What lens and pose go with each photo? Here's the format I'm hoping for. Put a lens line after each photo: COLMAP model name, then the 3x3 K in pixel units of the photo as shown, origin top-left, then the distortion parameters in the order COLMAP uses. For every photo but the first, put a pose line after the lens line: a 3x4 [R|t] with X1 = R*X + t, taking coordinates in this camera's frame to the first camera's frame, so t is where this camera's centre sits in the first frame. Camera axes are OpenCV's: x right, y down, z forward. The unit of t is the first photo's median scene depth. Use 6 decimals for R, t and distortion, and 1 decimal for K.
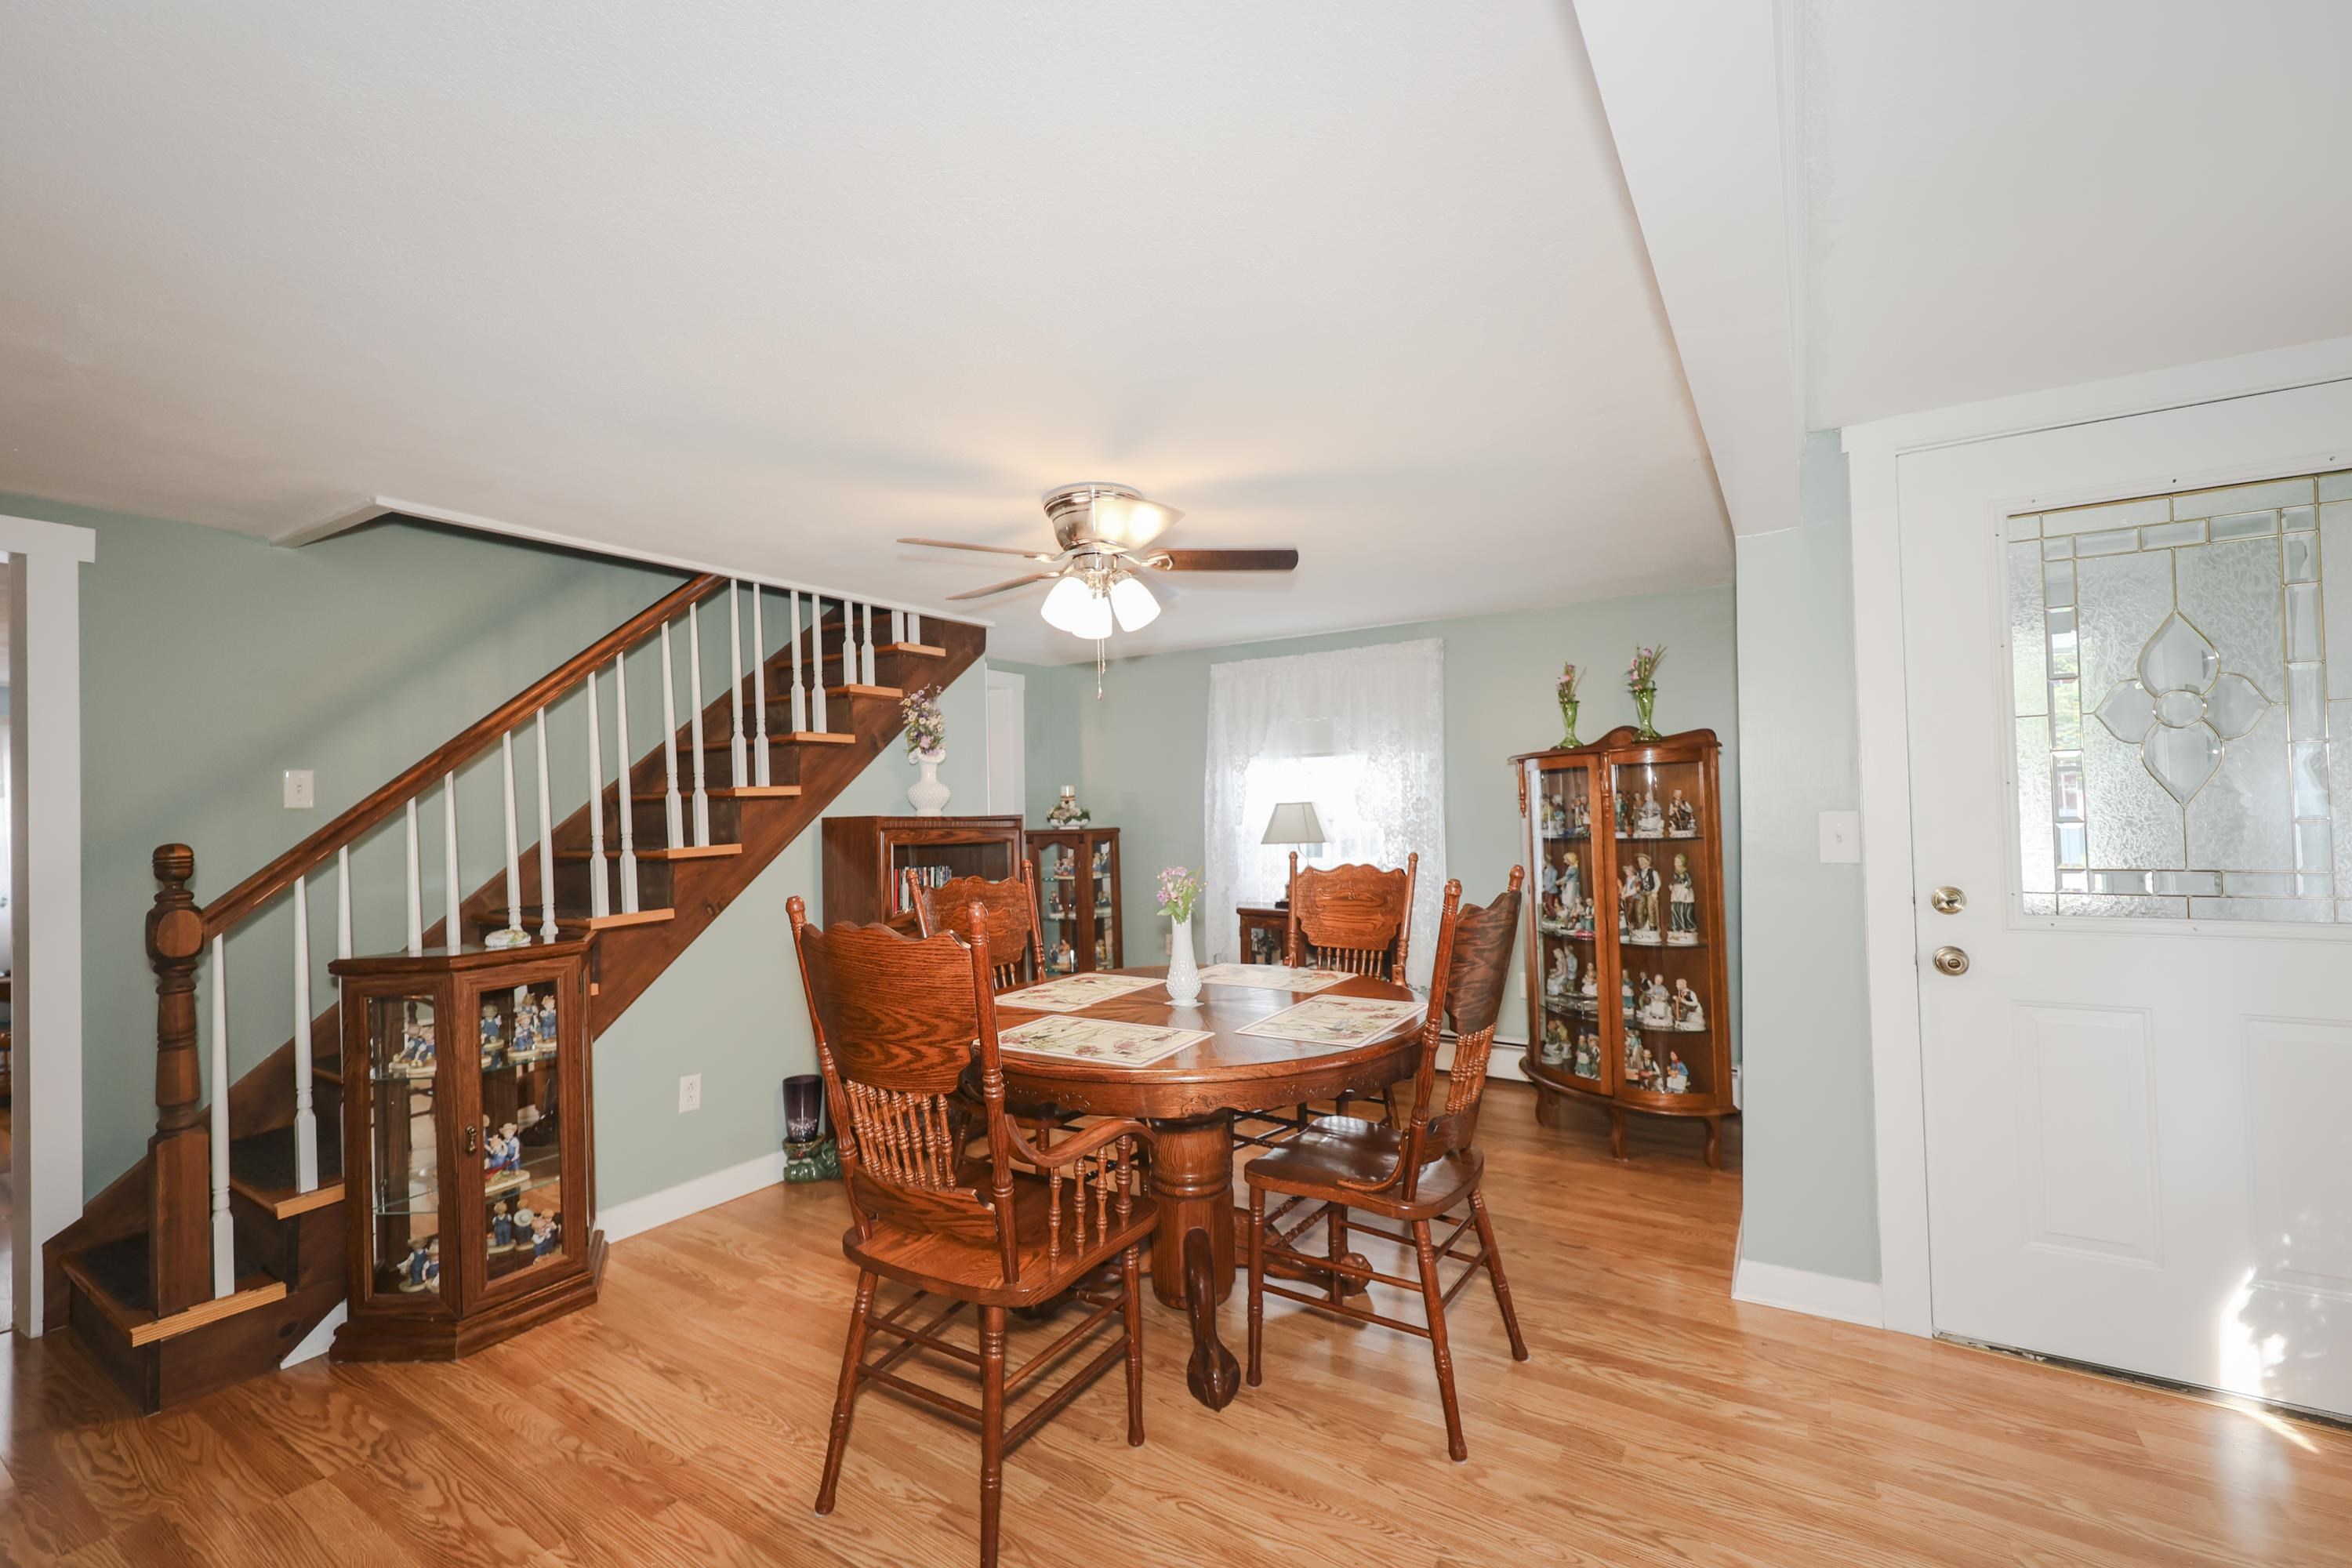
lens RADIAL K [[966.8, 0, 1165.7], [0, 966.8, 793.3], [0, 0, 1]] dist [0.000972, 0.000498]
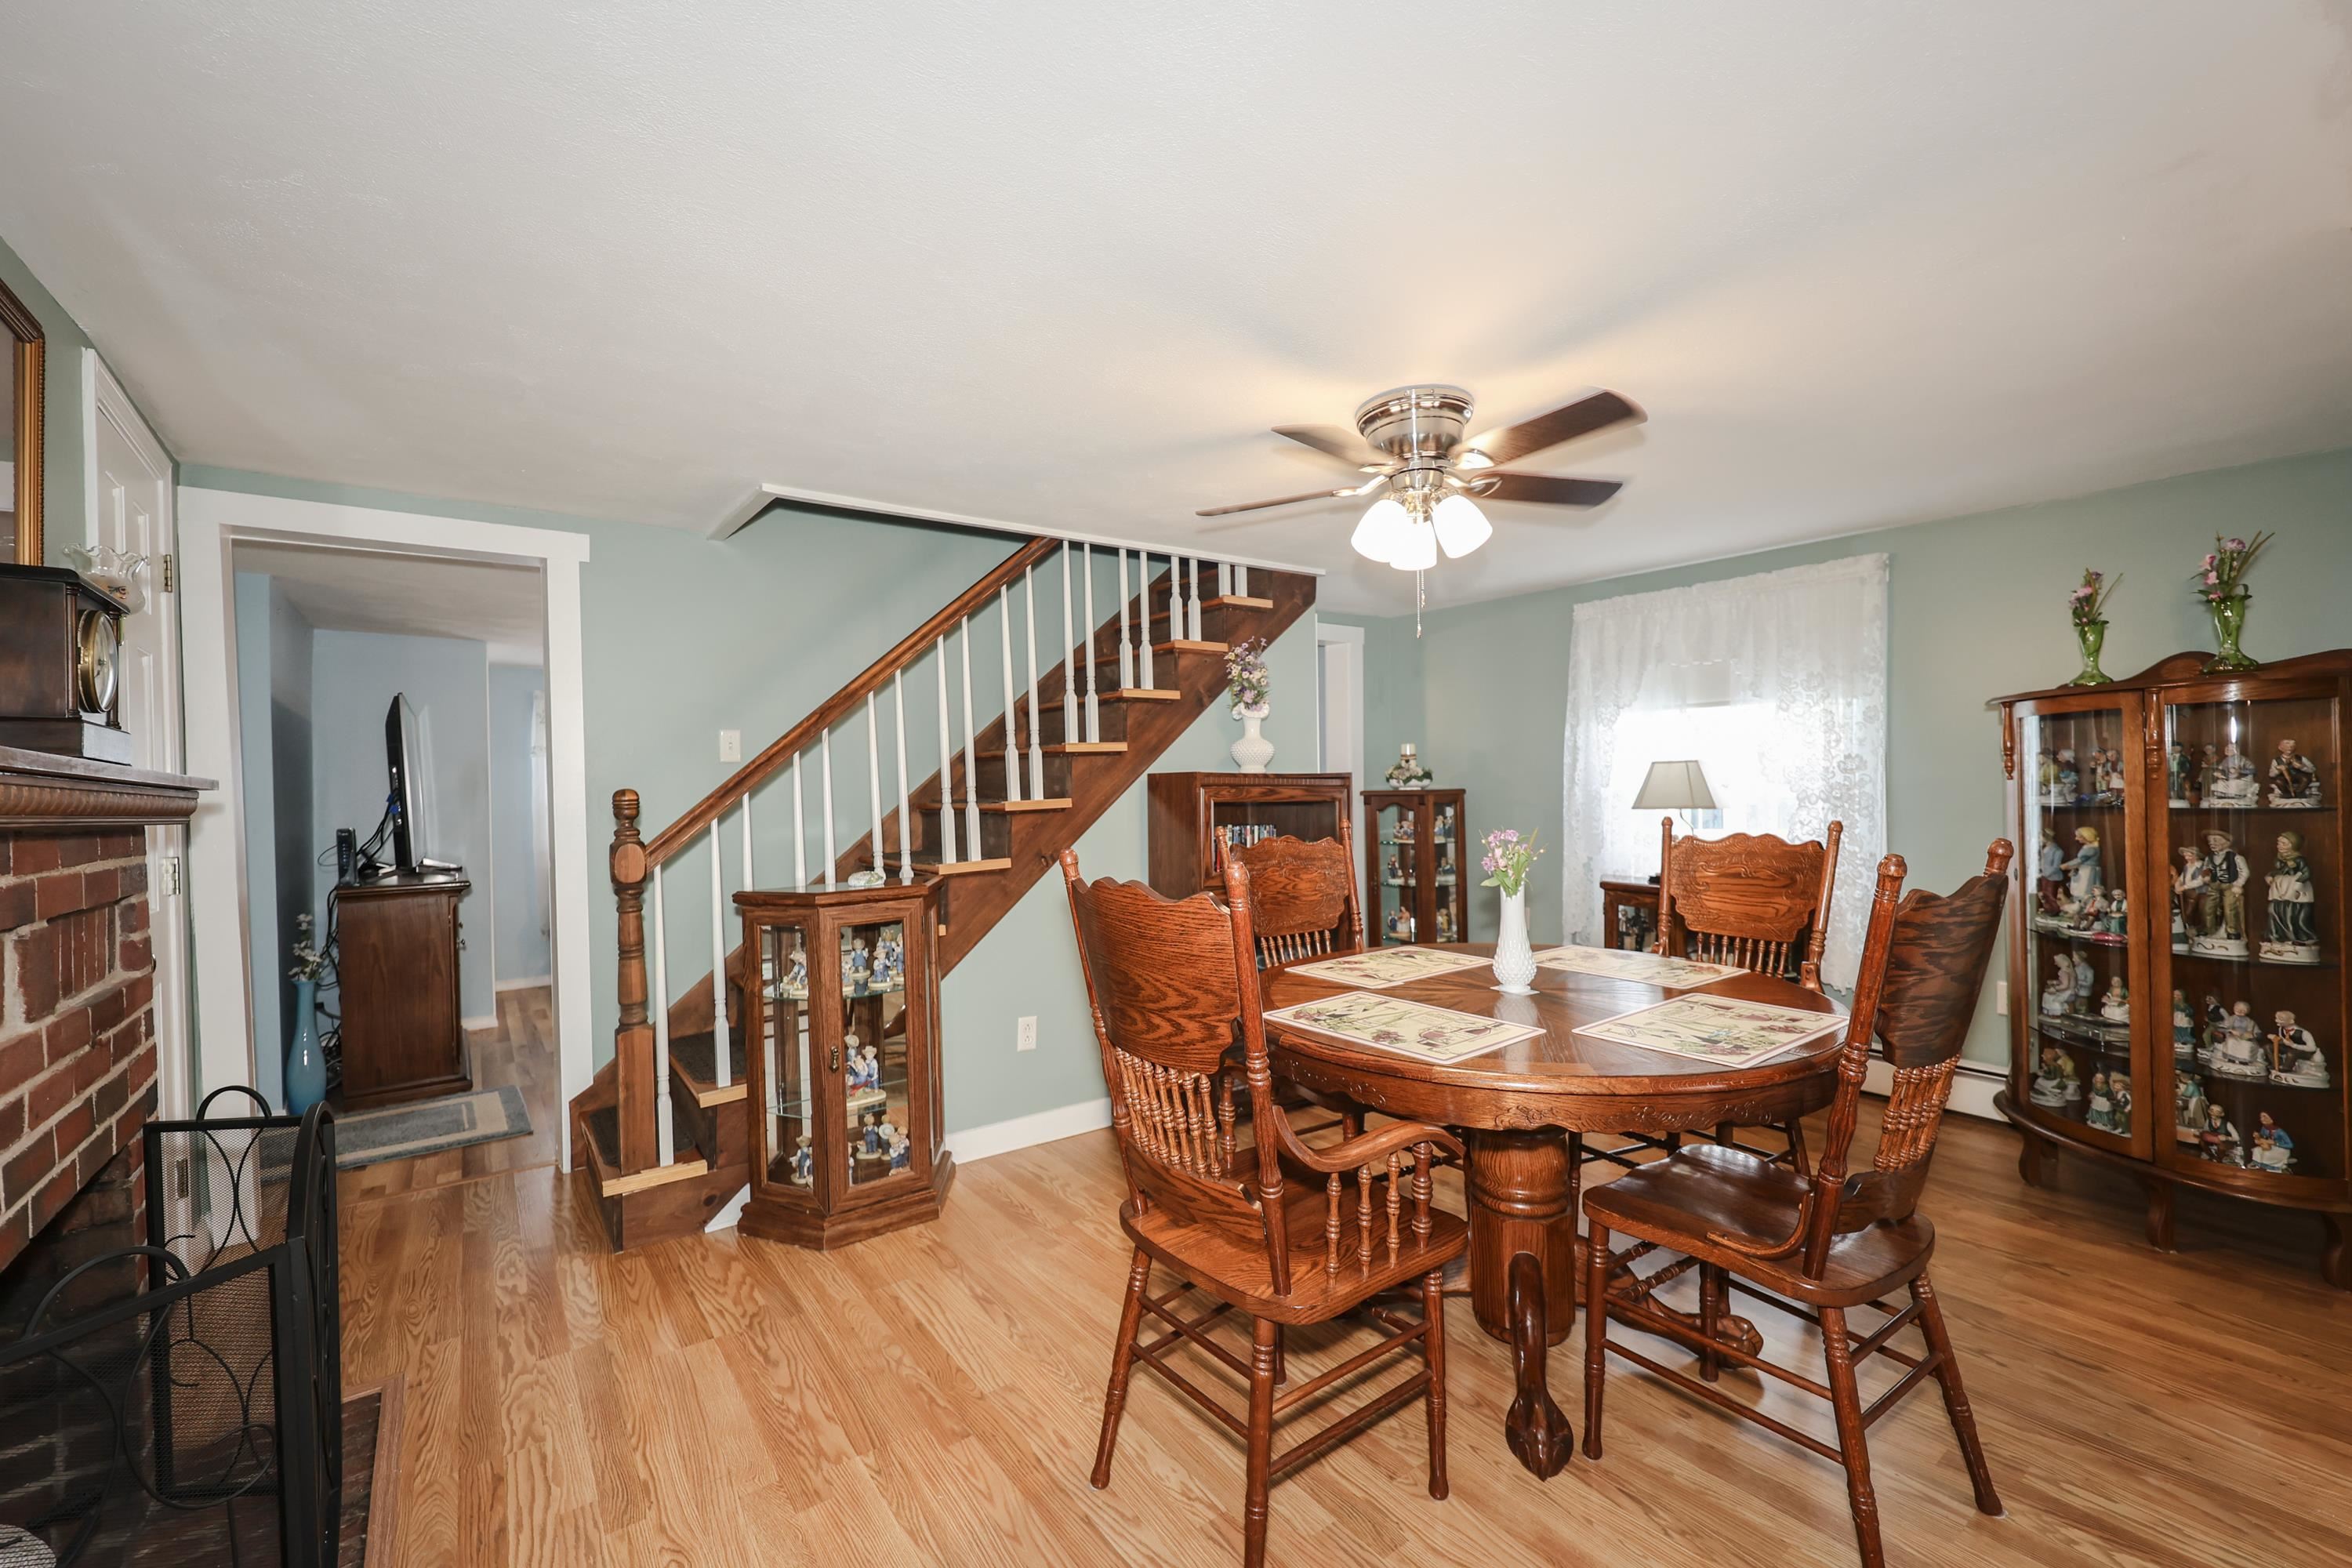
lens RADIAL K [[966.8, 0, 1180.3], [0, 966.8, 787.3], [0, 0, 1]] dist [0.000972, 0.000498]
pose [[0.938627, 0.010738, -0.344766, 0.031063], [0.000179, 0.999500, 0.031618, 0.010362], [0.344933, -0.029739, 0.938156, 0.093315]]
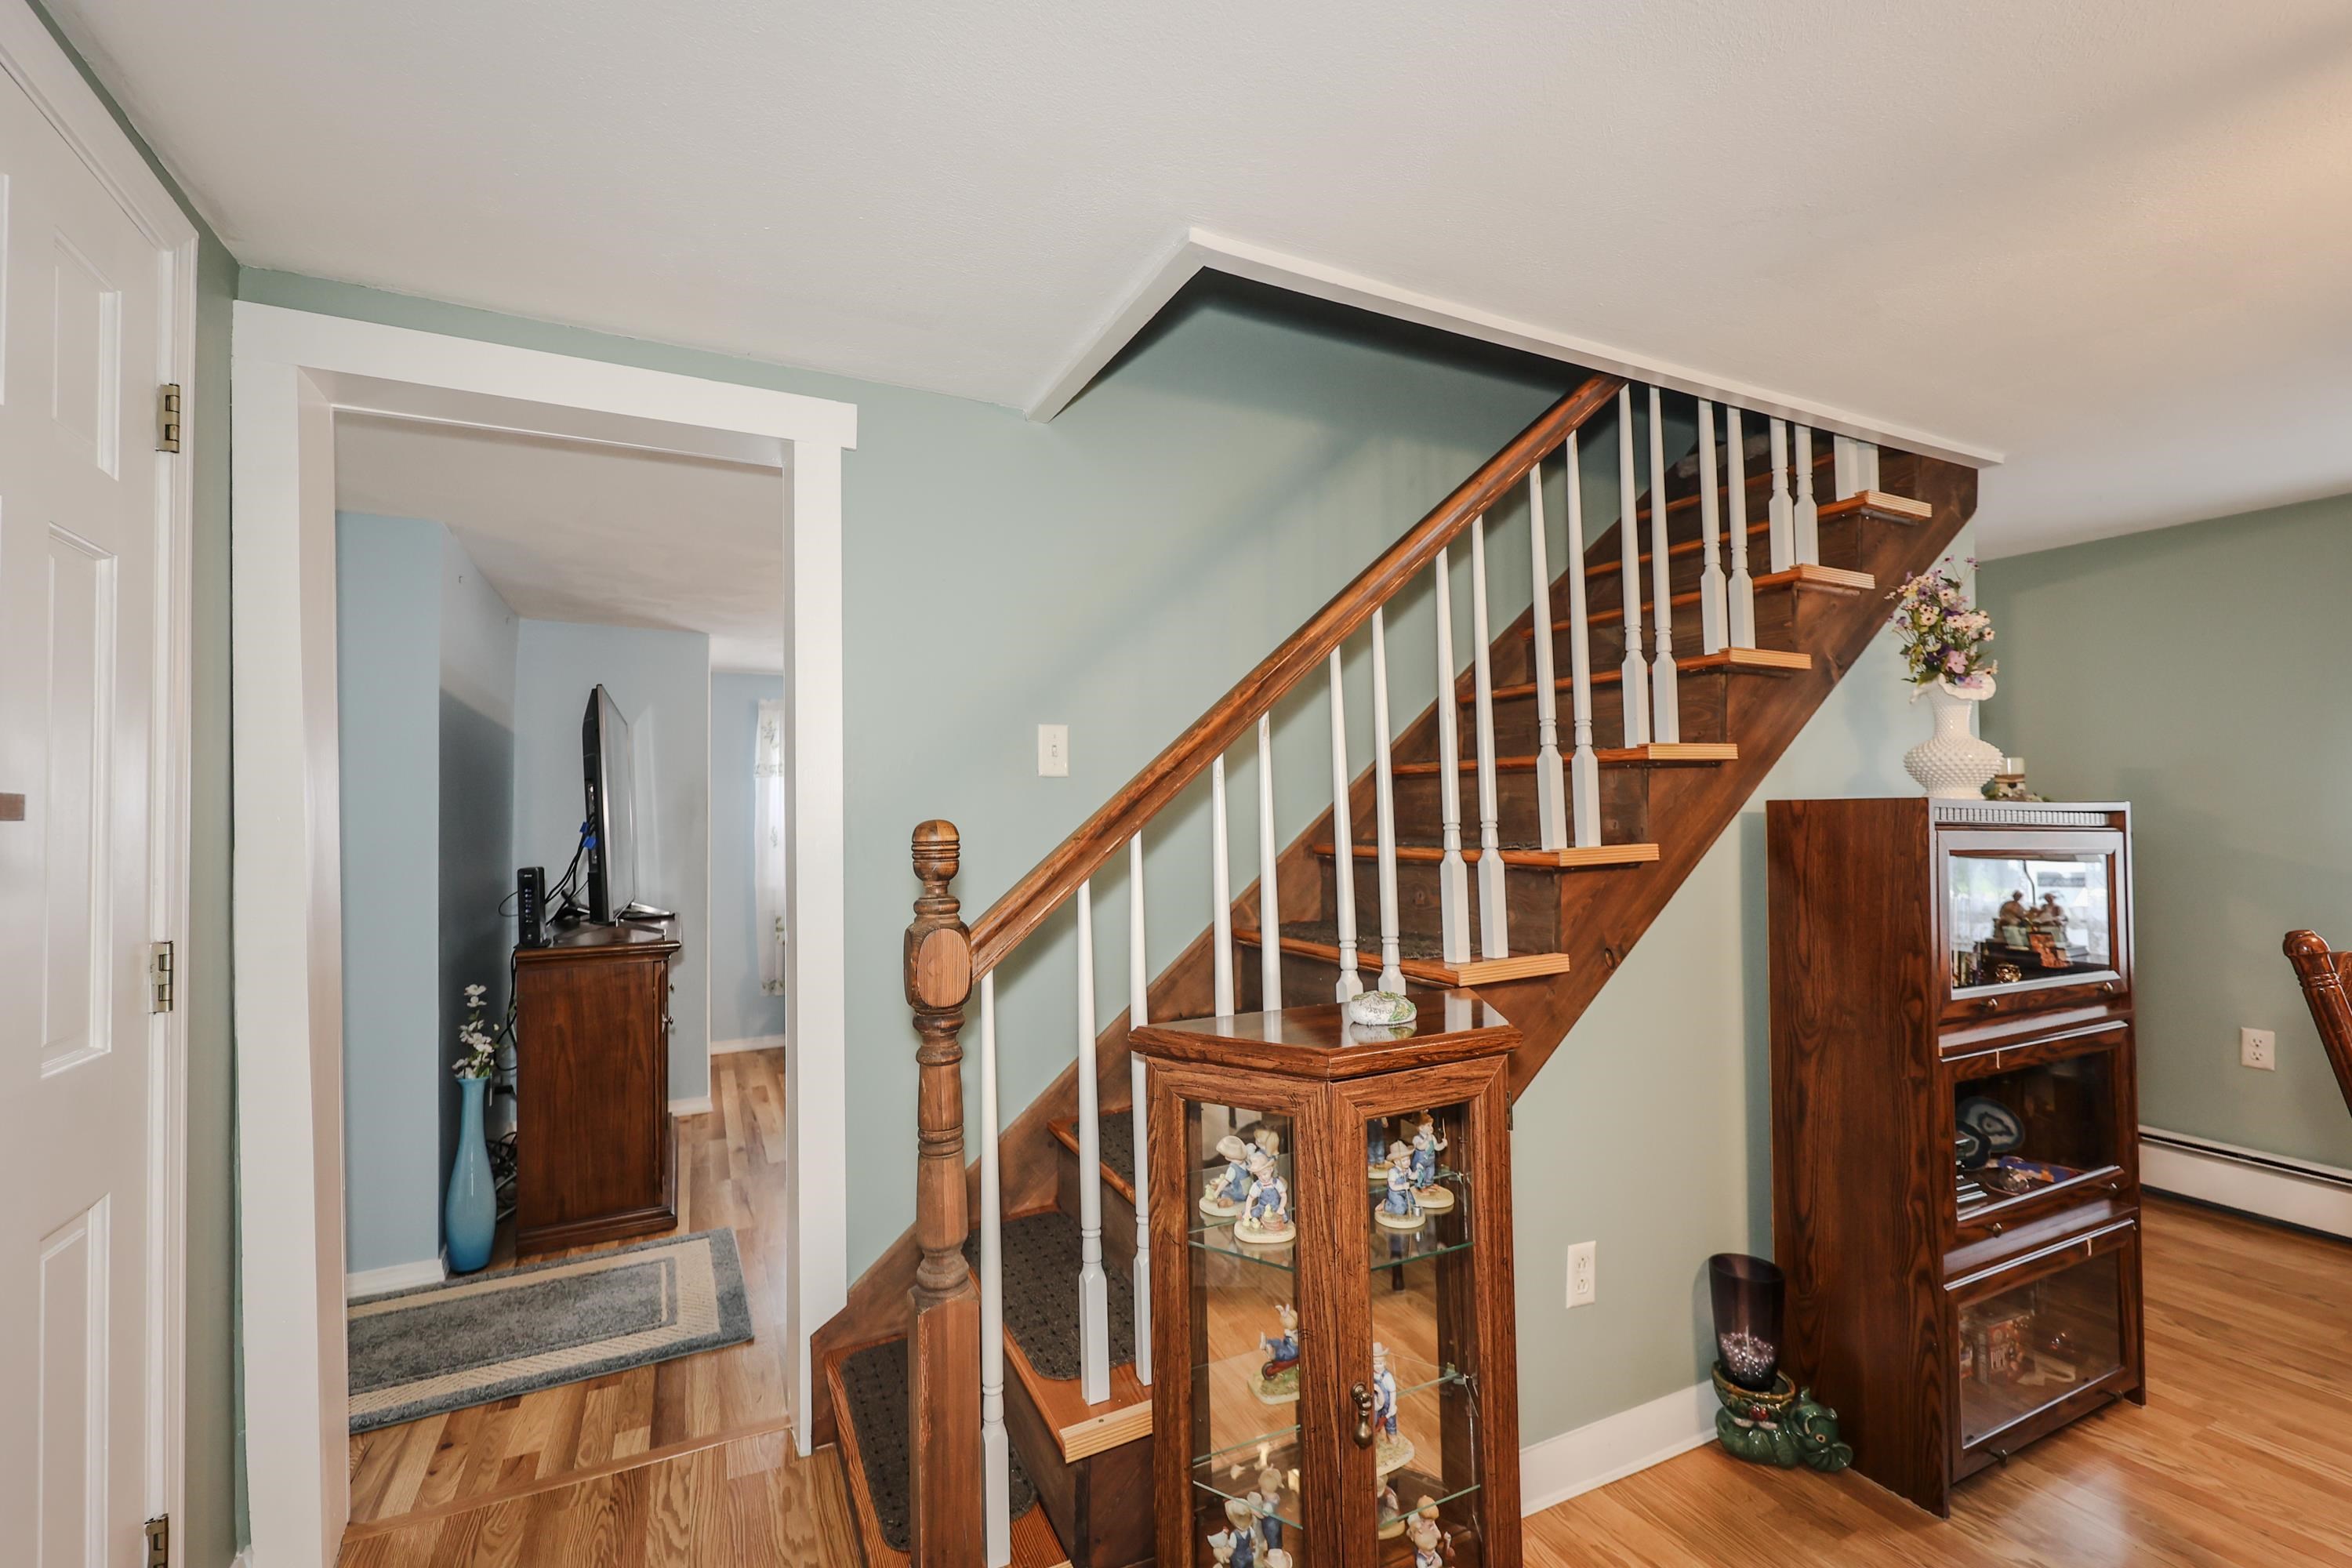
lens RADIAL K [[966.8, 0, 1185.7], [0, 966.8, 800.4], [0, 0, 1]] dist [0.000972, 0.000498]
pose [[0.867558, 0.010846, -0.497217, -0.499016], [-0.004815, 0.999898, 0.013410, 0.026141], [0.497312, -0.009240, 0.867522, 0.467270]]
